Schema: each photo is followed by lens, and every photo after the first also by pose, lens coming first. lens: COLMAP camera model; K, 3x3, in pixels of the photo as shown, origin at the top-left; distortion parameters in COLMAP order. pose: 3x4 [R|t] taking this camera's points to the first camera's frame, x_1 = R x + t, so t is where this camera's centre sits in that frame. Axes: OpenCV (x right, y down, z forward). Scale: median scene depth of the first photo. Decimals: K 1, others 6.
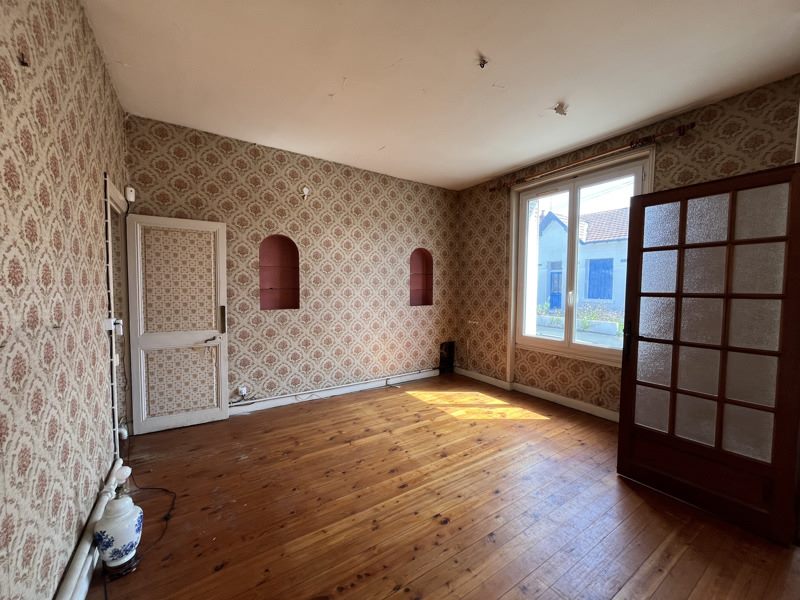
lens RADIAL K [[320.1, 0, 400.5], [0, 320.1, 300.3], [0, 0, 1]] dist [-0.000025, -0.000071]
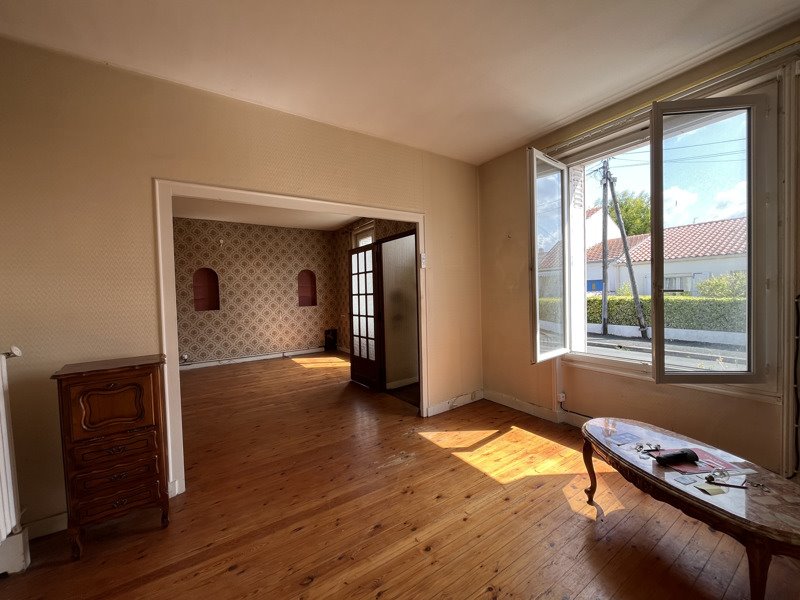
lens RADIAL K [[320.1, 0, 399.9], [0, 320.1, 300.5], [0, 0, 1]] dist [-0.000025, -0.000071]
pose [[0.999252, -0.038641, -0.001628, 0.604306], [0.038599, 0.999042, -0.020598, 0.045255], [0.002422, 0.020519, 0.999787, -0.660058]]
